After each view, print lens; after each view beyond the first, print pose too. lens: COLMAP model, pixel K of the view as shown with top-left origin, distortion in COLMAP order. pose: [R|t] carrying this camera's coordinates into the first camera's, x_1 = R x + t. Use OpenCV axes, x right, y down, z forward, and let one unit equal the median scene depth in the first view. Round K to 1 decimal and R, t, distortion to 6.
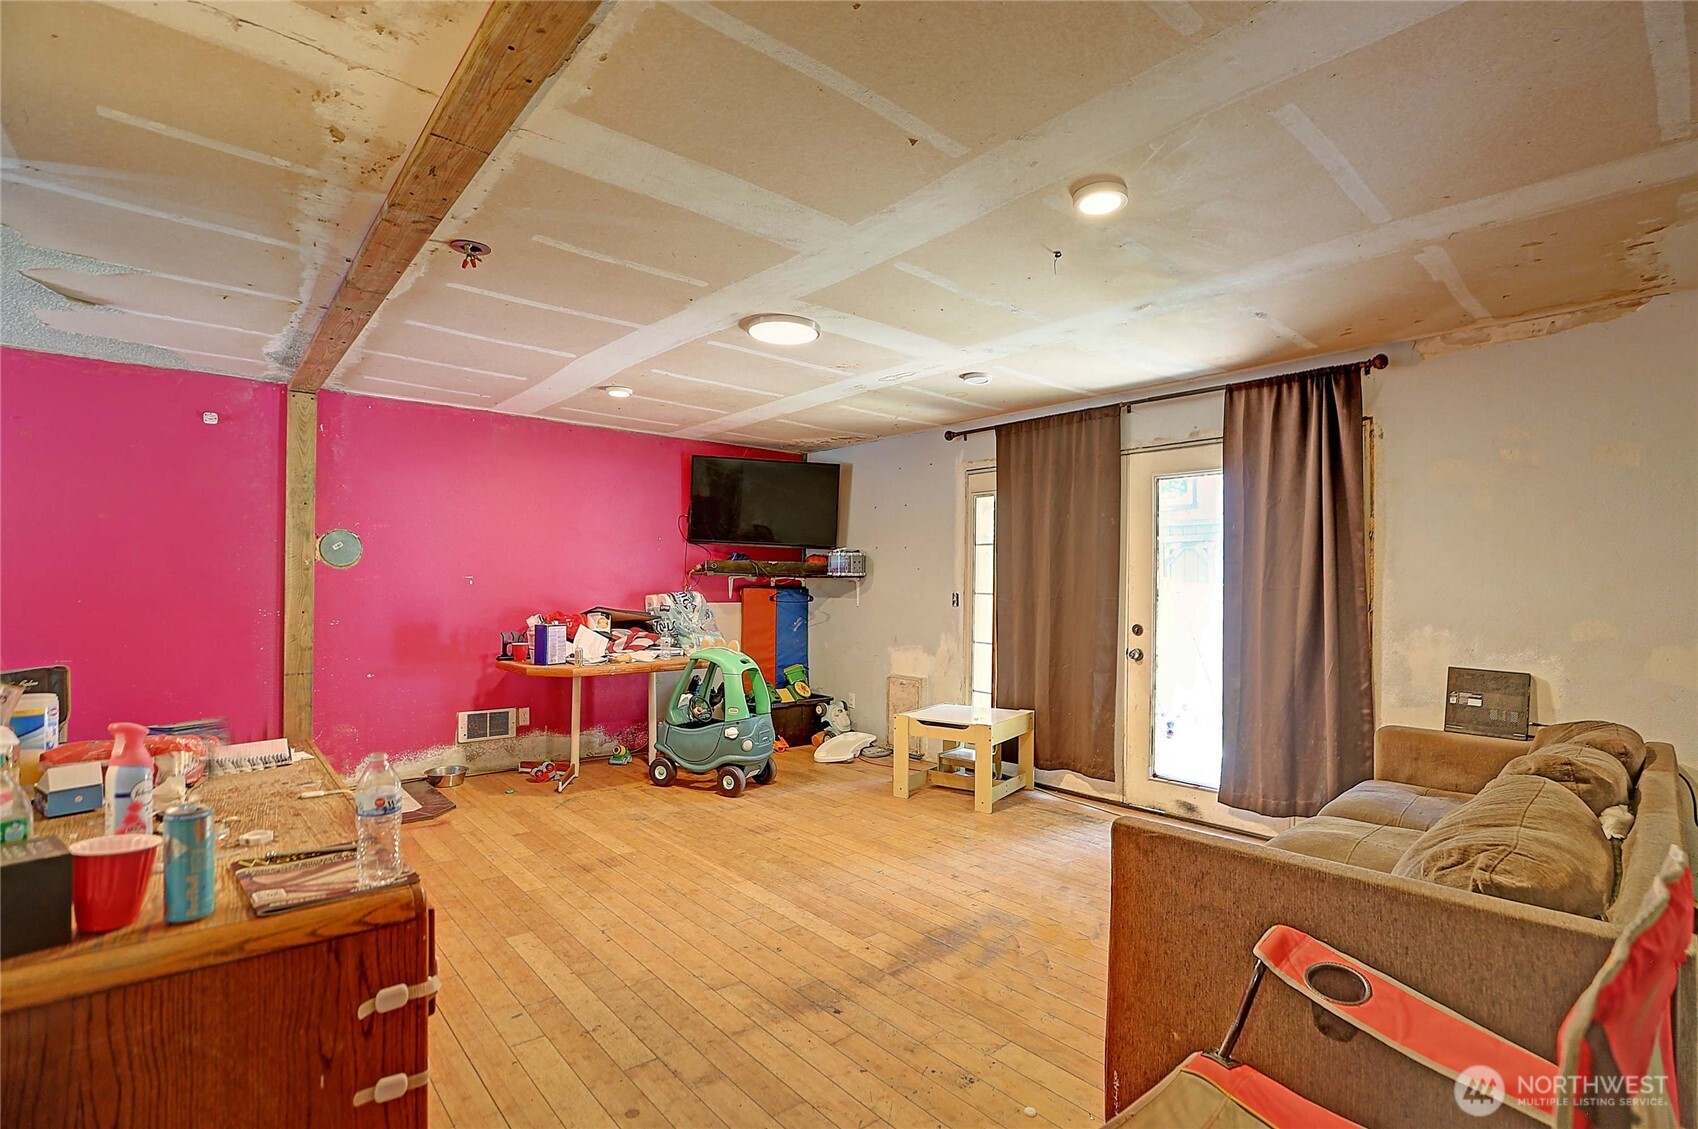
lens RADIAL K [[781.3, 0, 853.1], [0, 781.3, 557.6], [0, 0, 1]] dist [-0.036261, 0.015254]
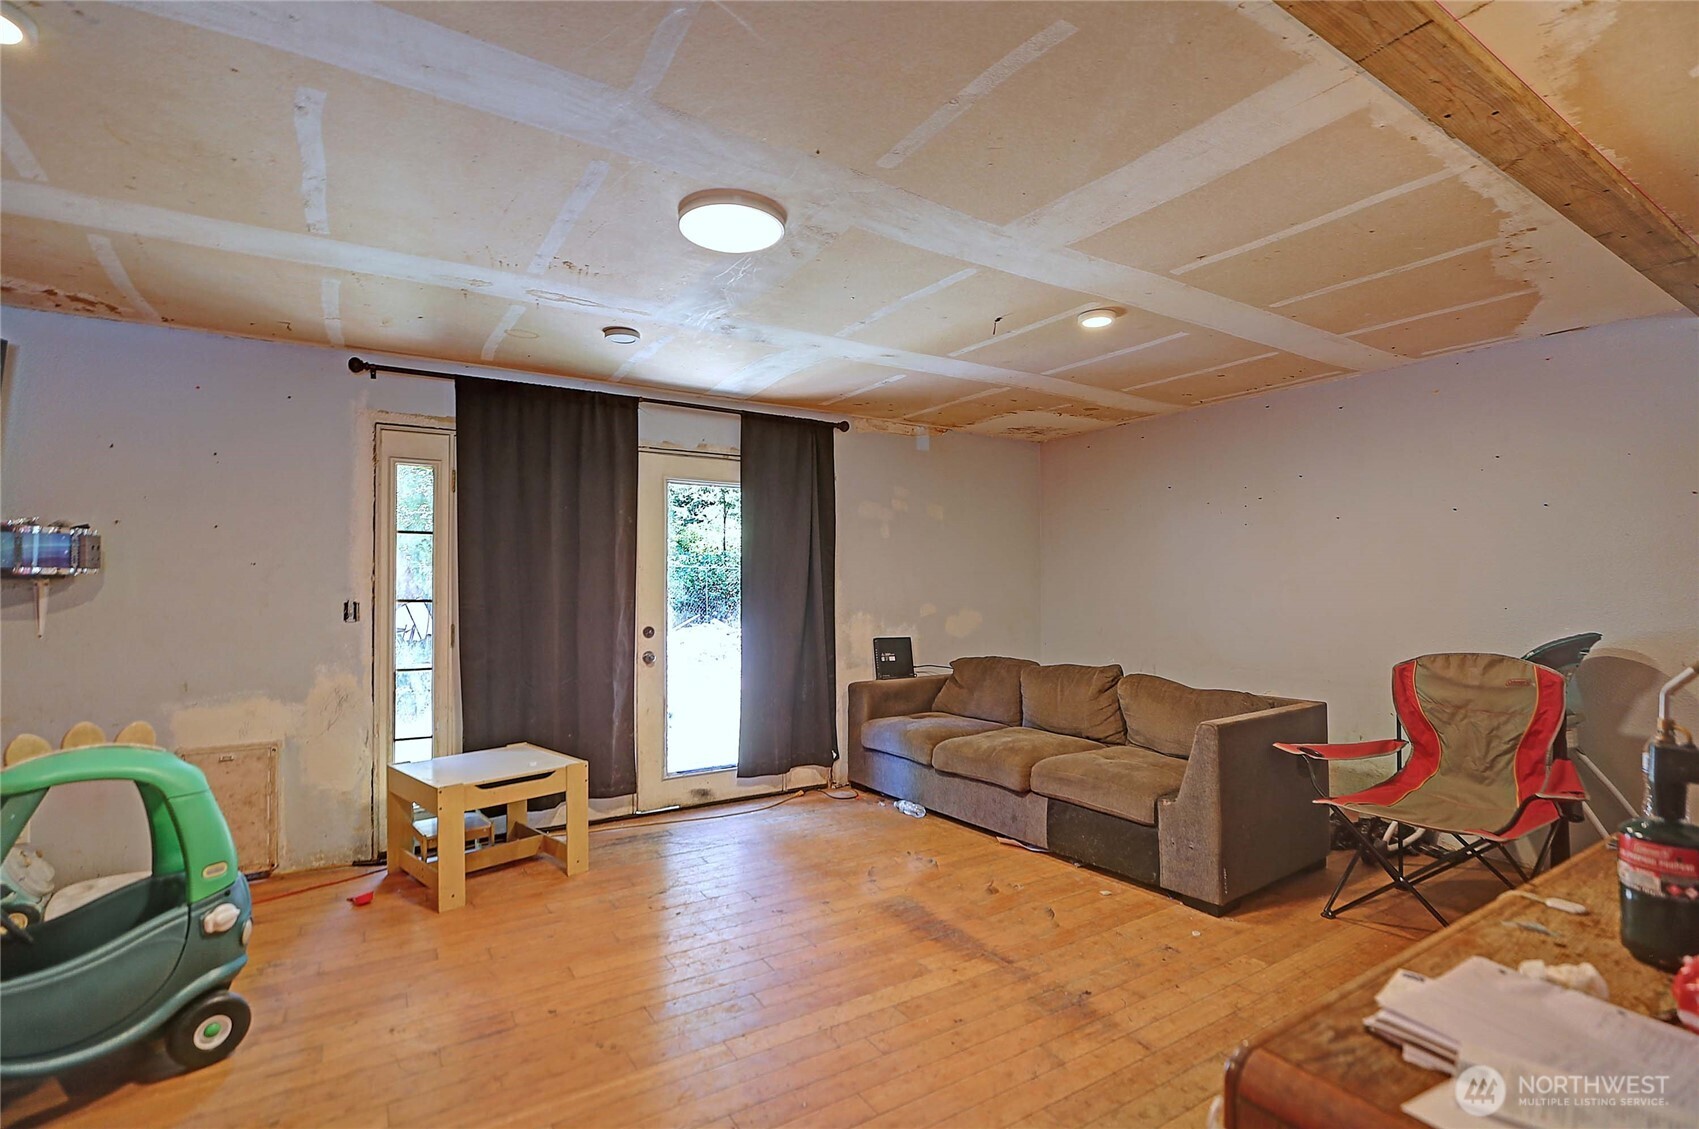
lens RADIAL K [[781.8, 0, 853.6], [0, 781.8, 557.6], [0, 0, 1]] dist [-0.036261, 0.015254]
pose [[0.154389, 0.026681, 0.987650, -0.692350], [-0.027757, 0.999358, -0.022659, 0.016211], [-0.987620, -0.023916, 0.155031, 0.716779]]
